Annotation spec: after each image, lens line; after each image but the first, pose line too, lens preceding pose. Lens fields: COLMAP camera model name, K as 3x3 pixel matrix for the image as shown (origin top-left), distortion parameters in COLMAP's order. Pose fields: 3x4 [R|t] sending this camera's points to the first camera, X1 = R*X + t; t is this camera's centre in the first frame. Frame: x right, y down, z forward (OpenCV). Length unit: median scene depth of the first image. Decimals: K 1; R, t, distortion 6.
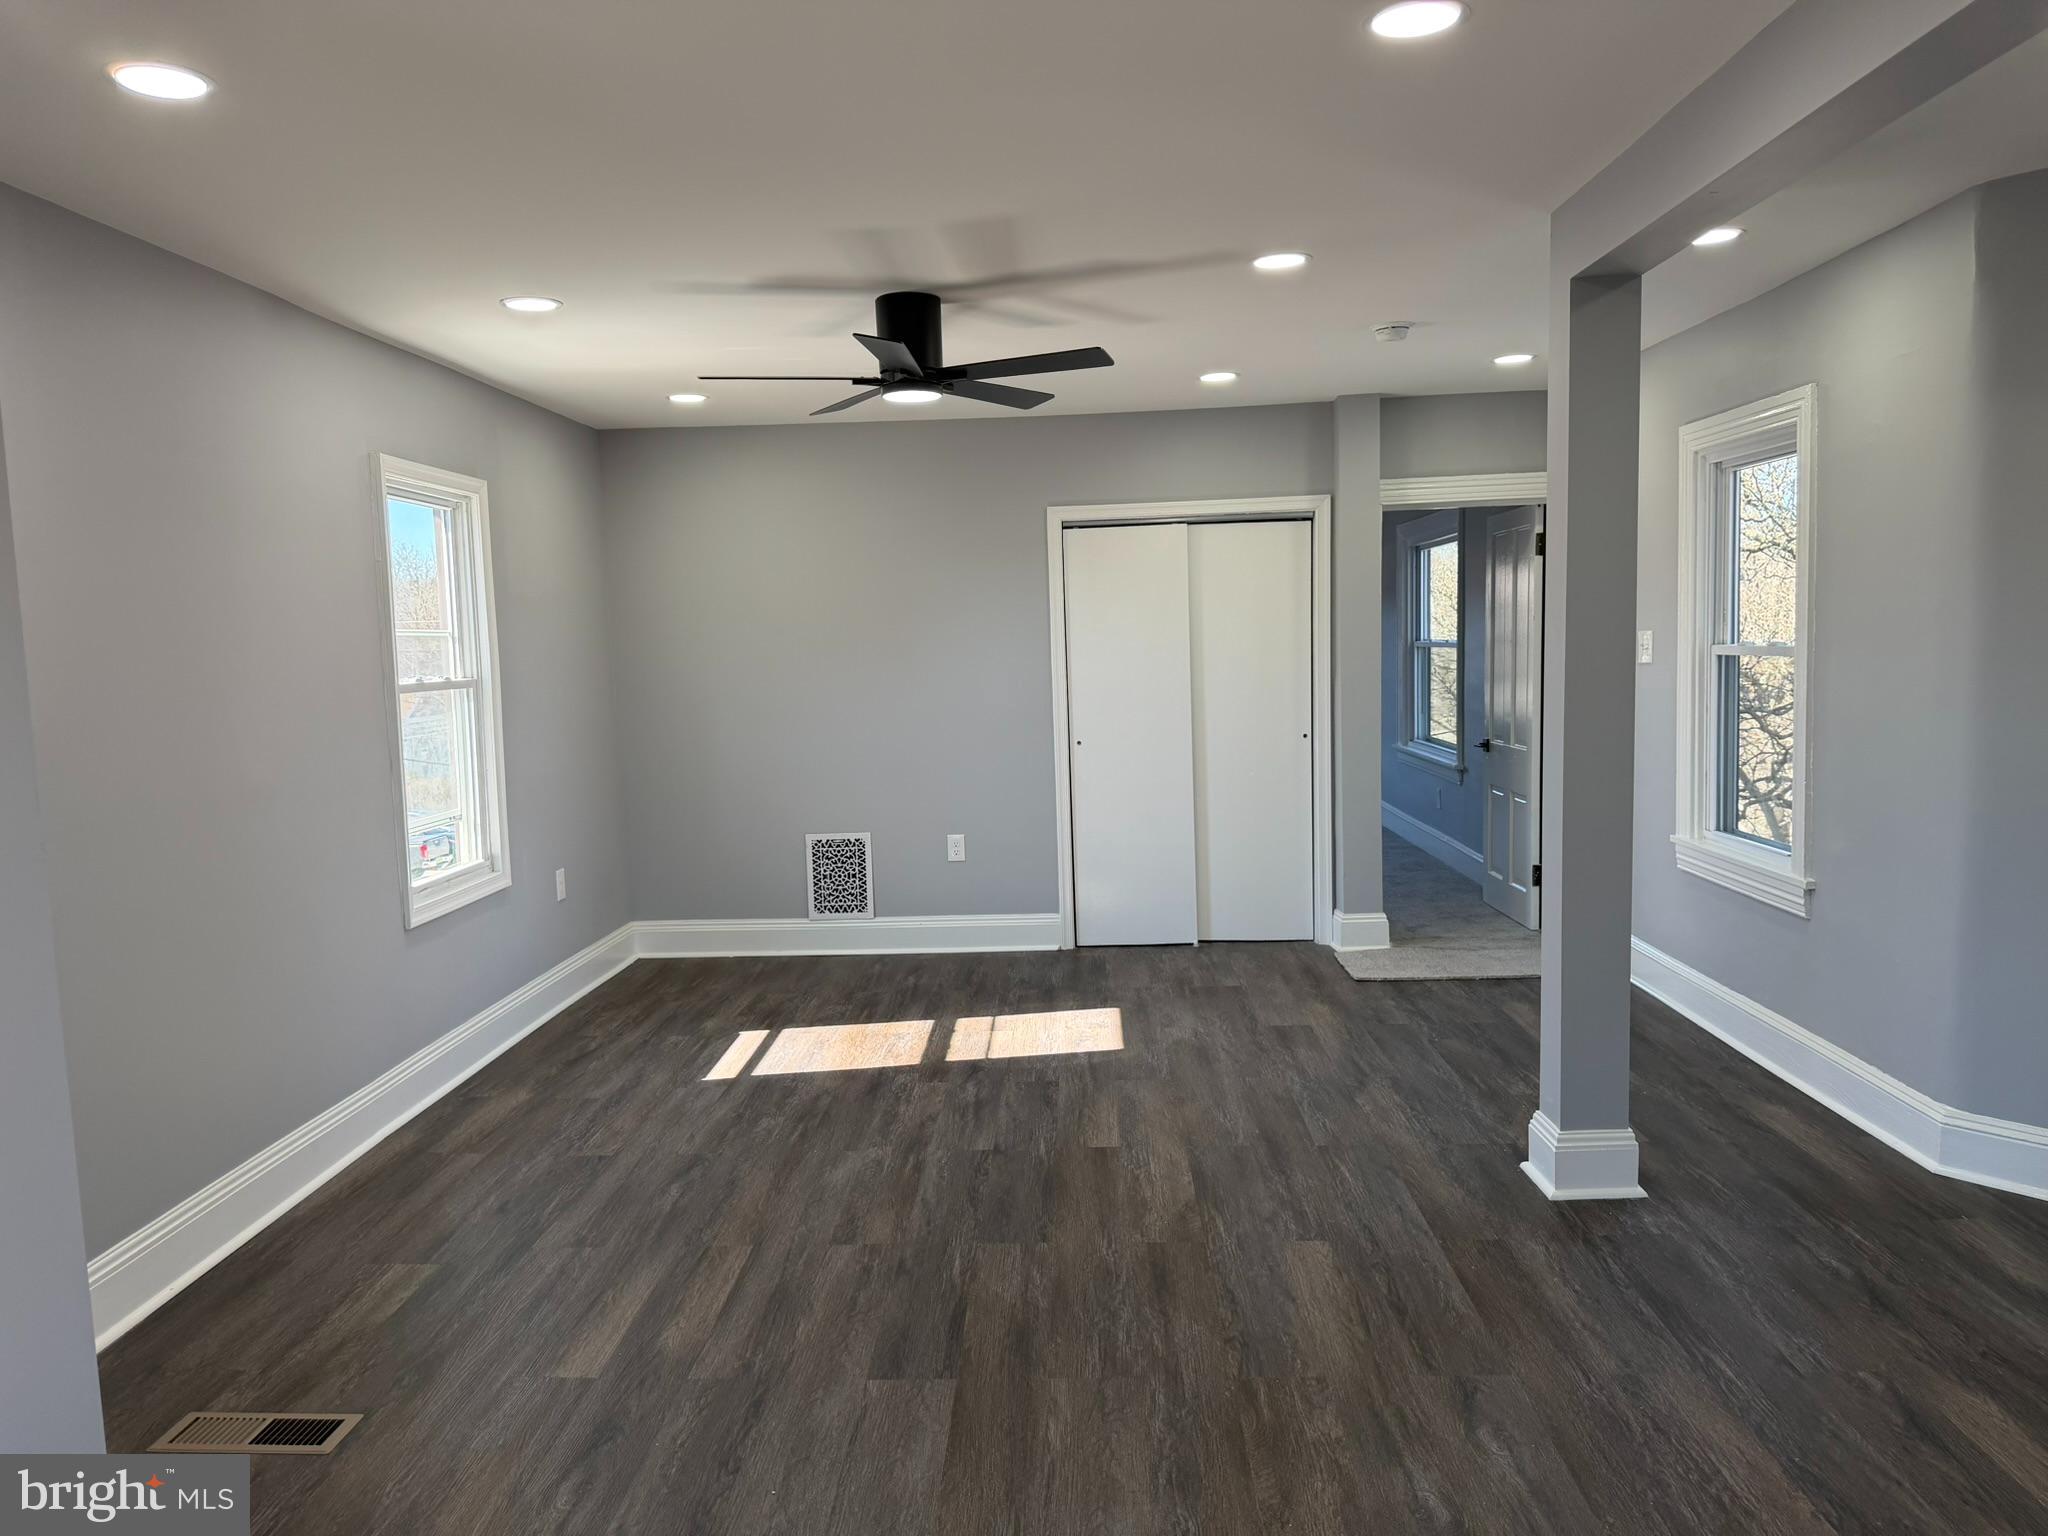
lens RADIAL K [[1428.2, 0, 1024.8], [0, 1428.2, 761.0], [0, 0, 1]] dist [0.042388, -0.055934]
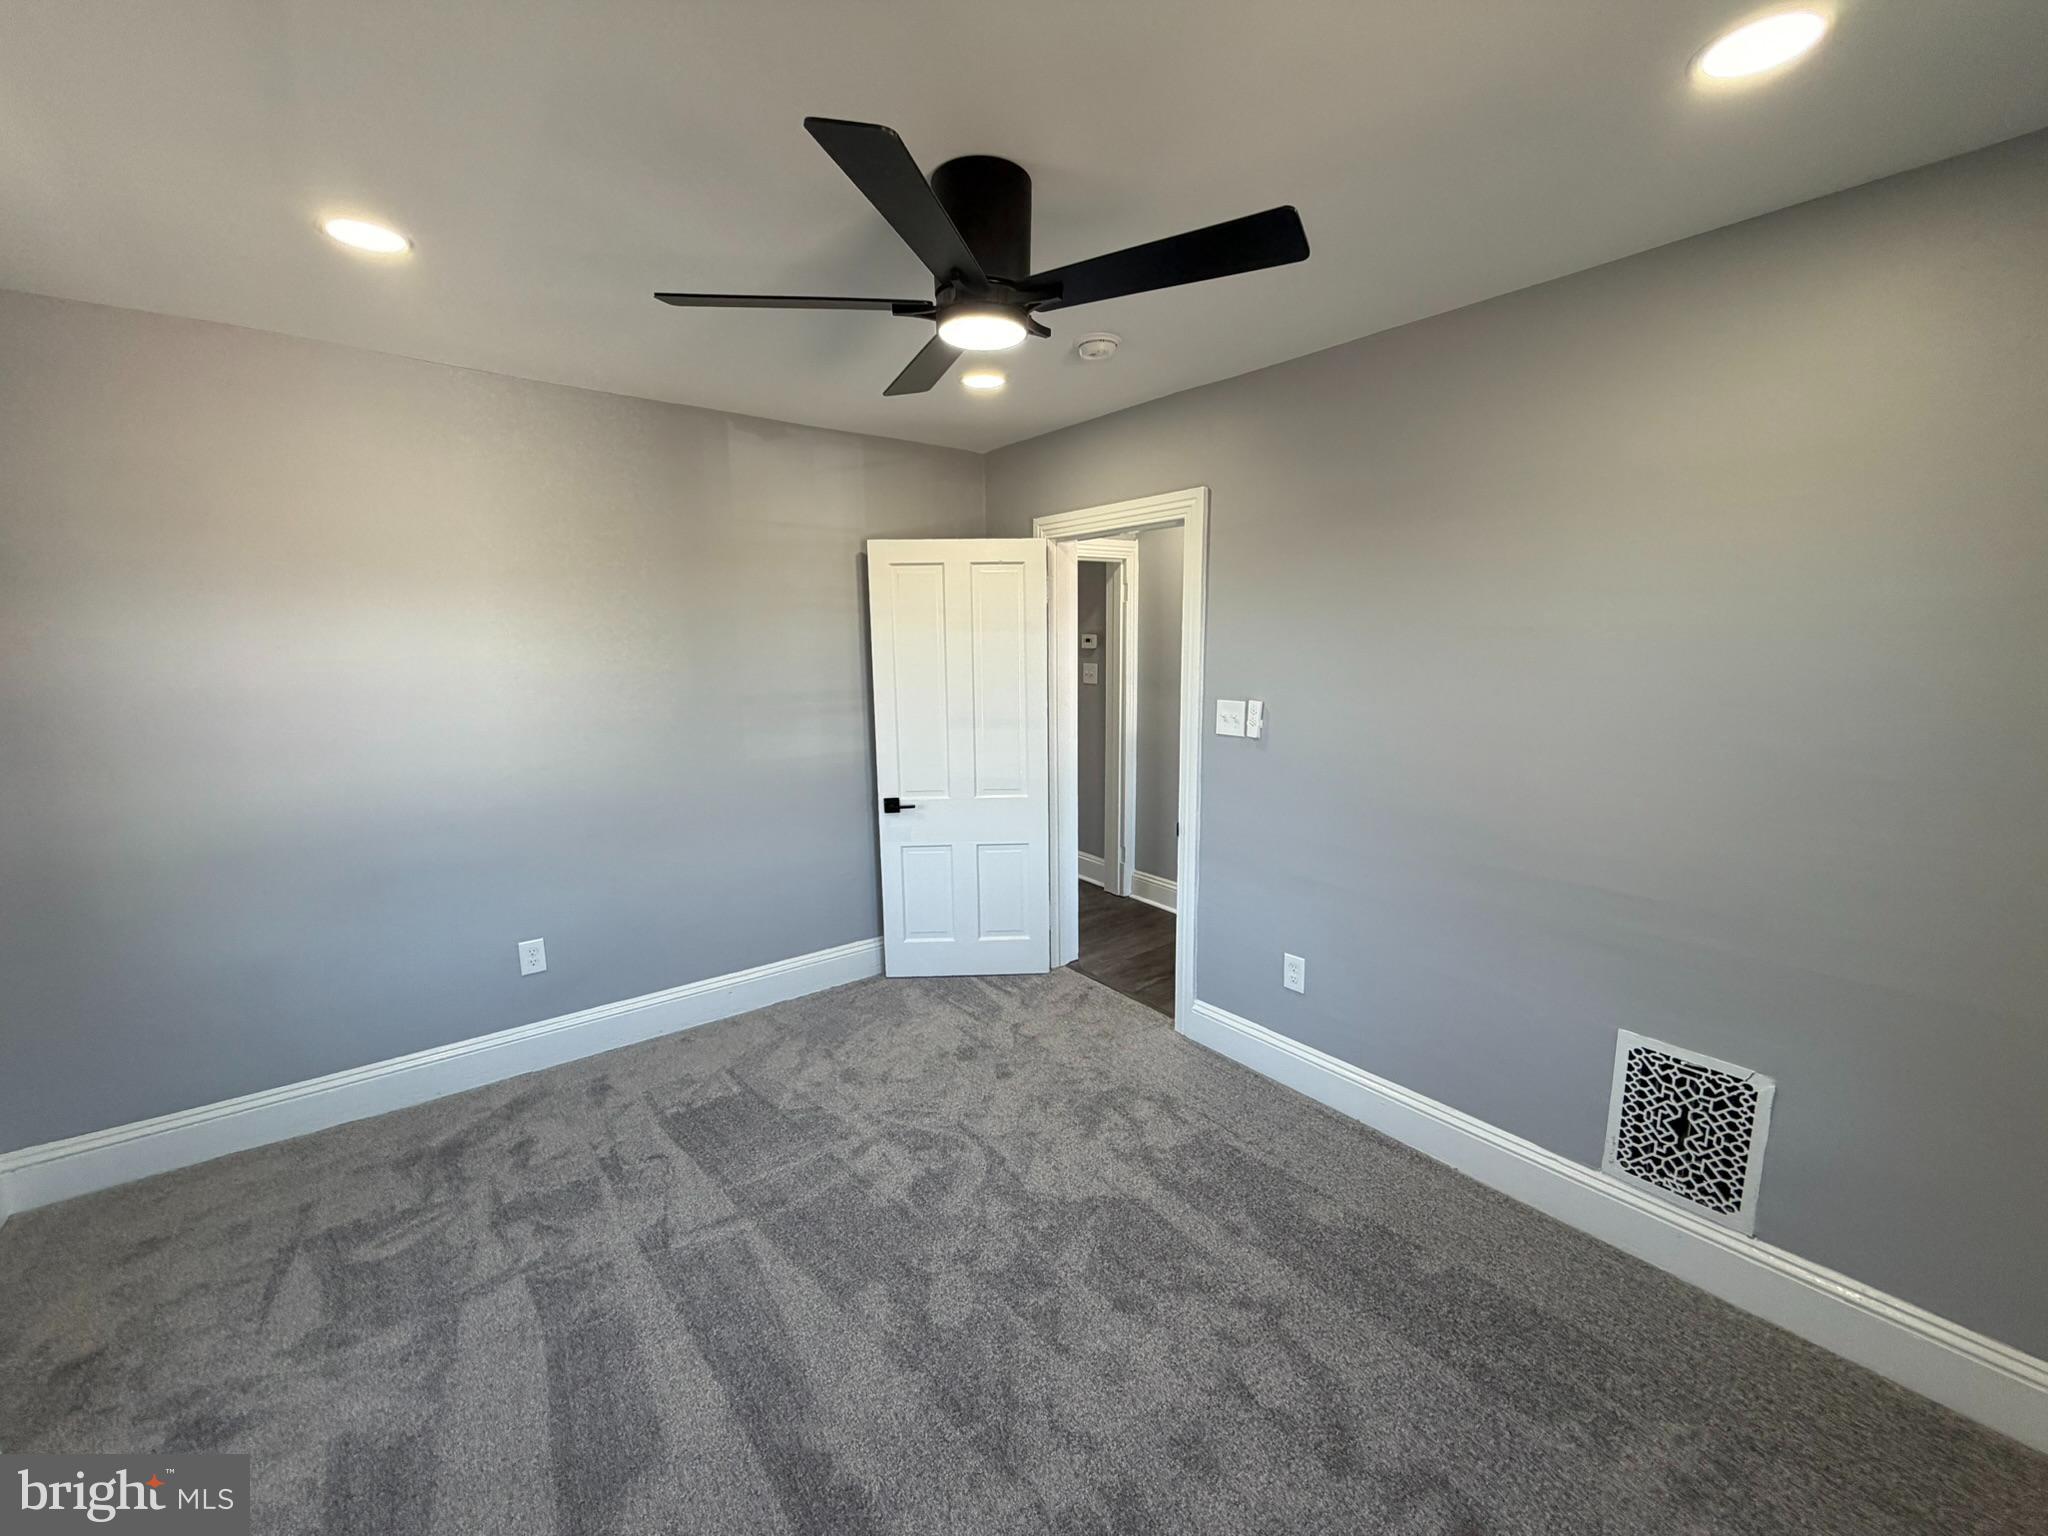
lens RADIAL K [[811.2, 0, 1020.9], [0, 811.2, 762.6], [0, 0, 1]] dist [-0.008476, 0.000633]
pose [[0.643894, 0.142414, -0.751744, -0.130130], [-0.064092, 0.989111, 0.132485, -0.120910], [0.762425, -0.037126, 0.646010, 0.990193]]
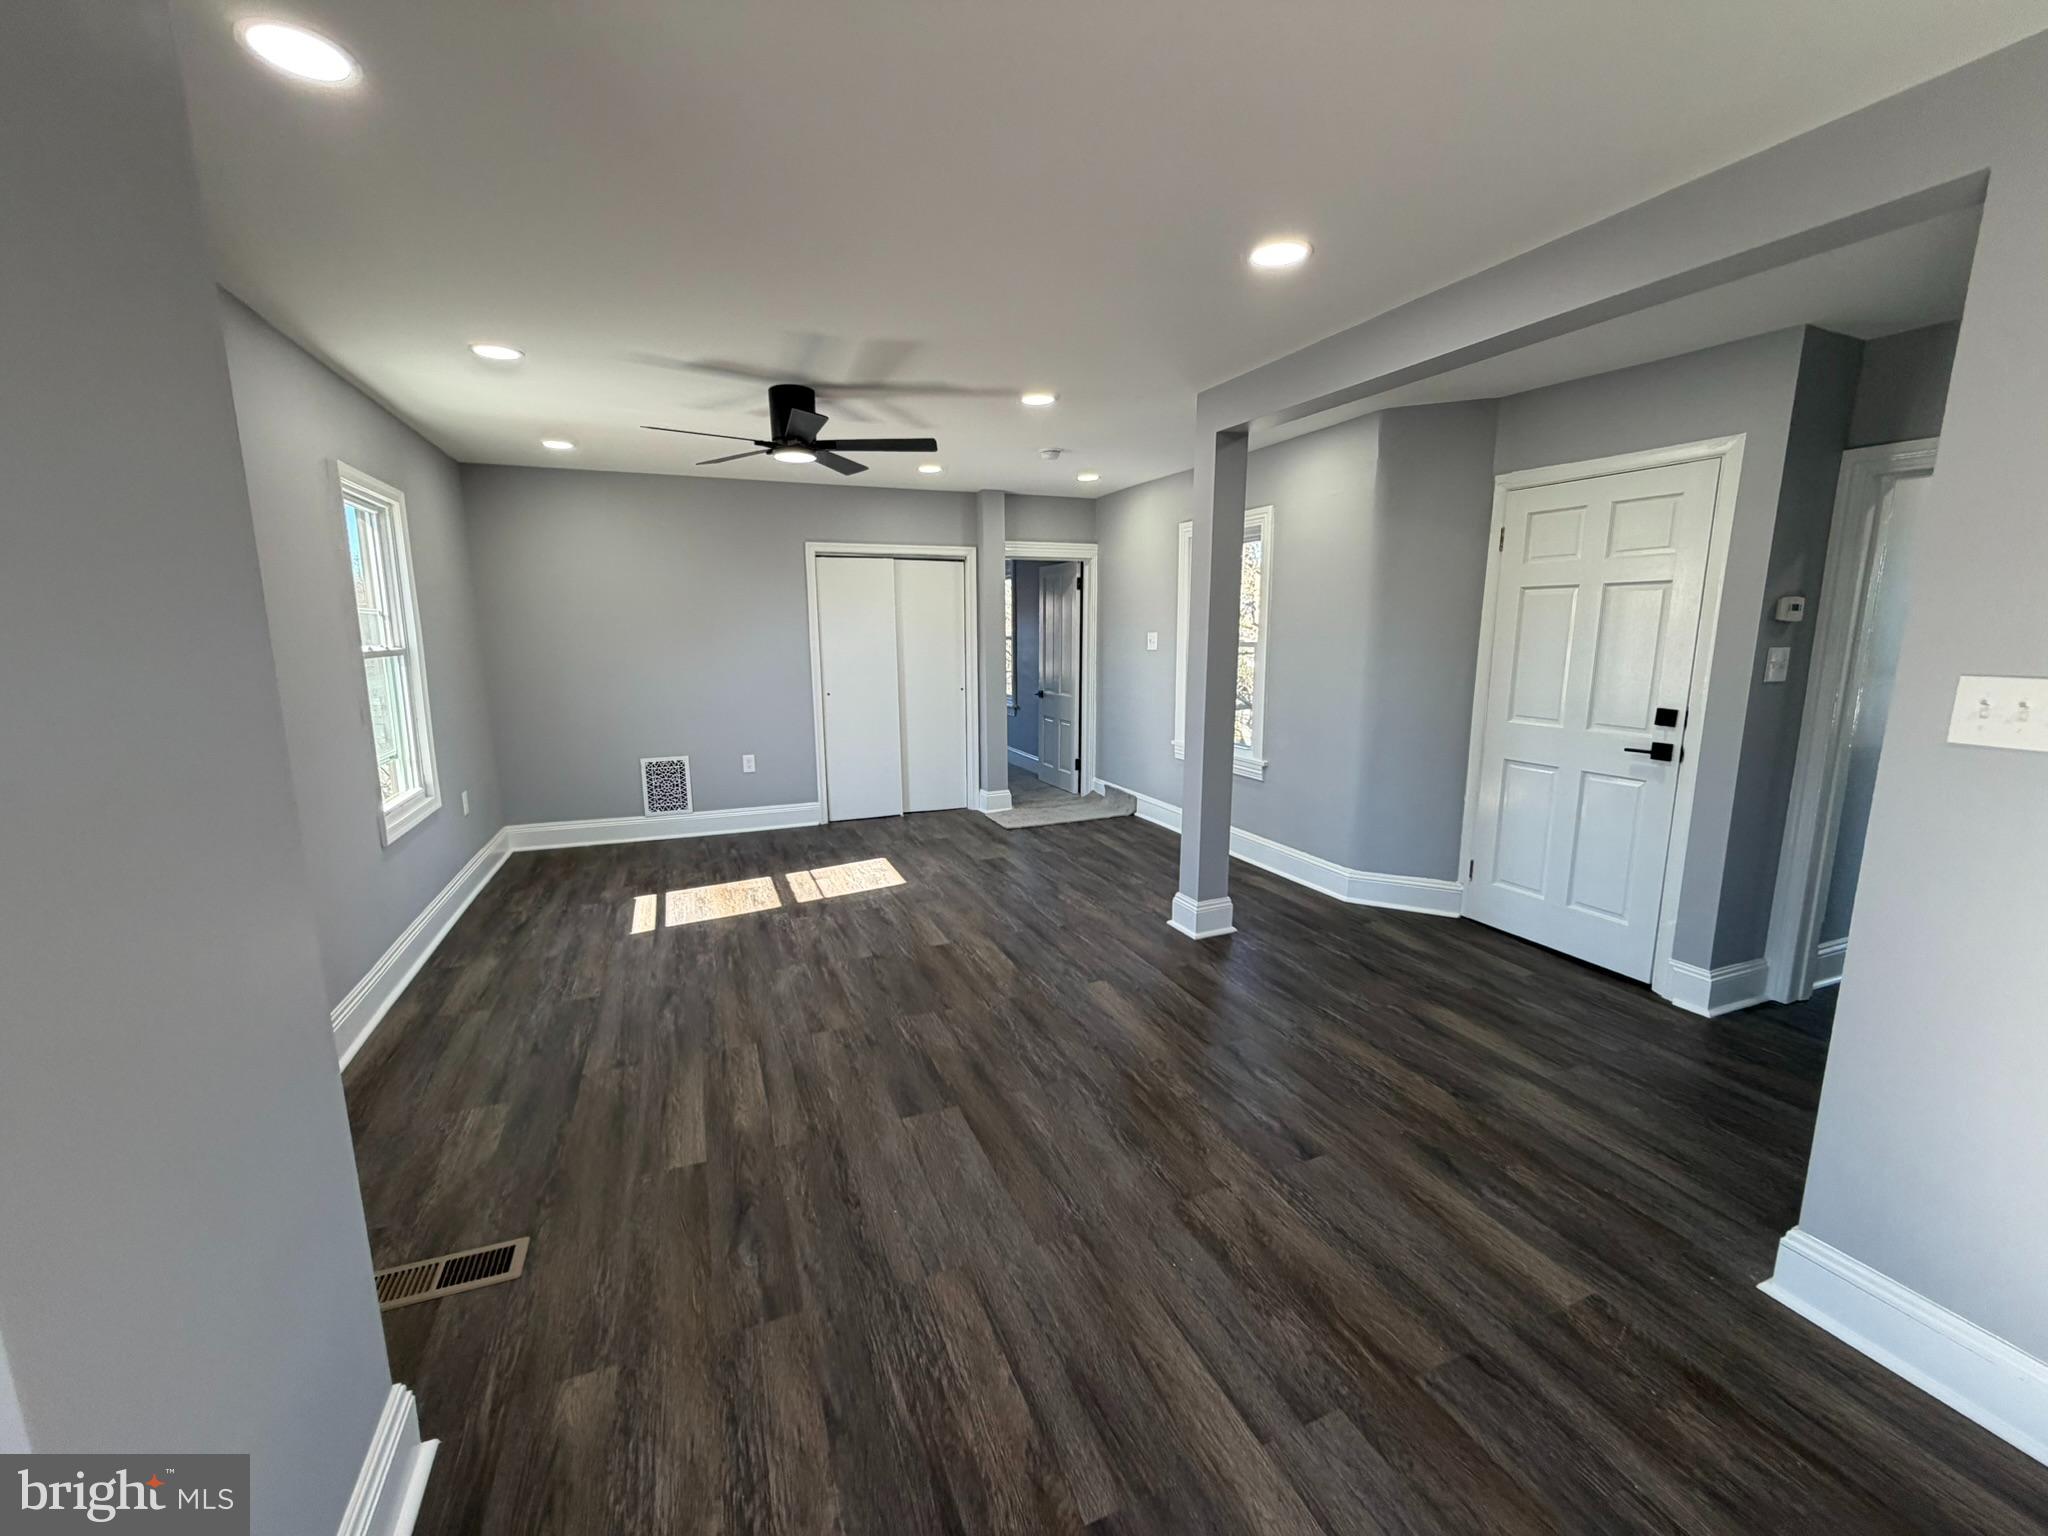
lens RADIAL K [[811.2, 0, 1019.7], [0, 811.2, 758.7], [0, 0, 1]] dist [-0.008476, 0.000633]
pose [[0.909957, -0.040144, 0.412756, -0.224432], [0.012233, 0.997469, 0.070043, -0.003359], [-0.414523, -0.058687, 0.908145, 0.135175]]
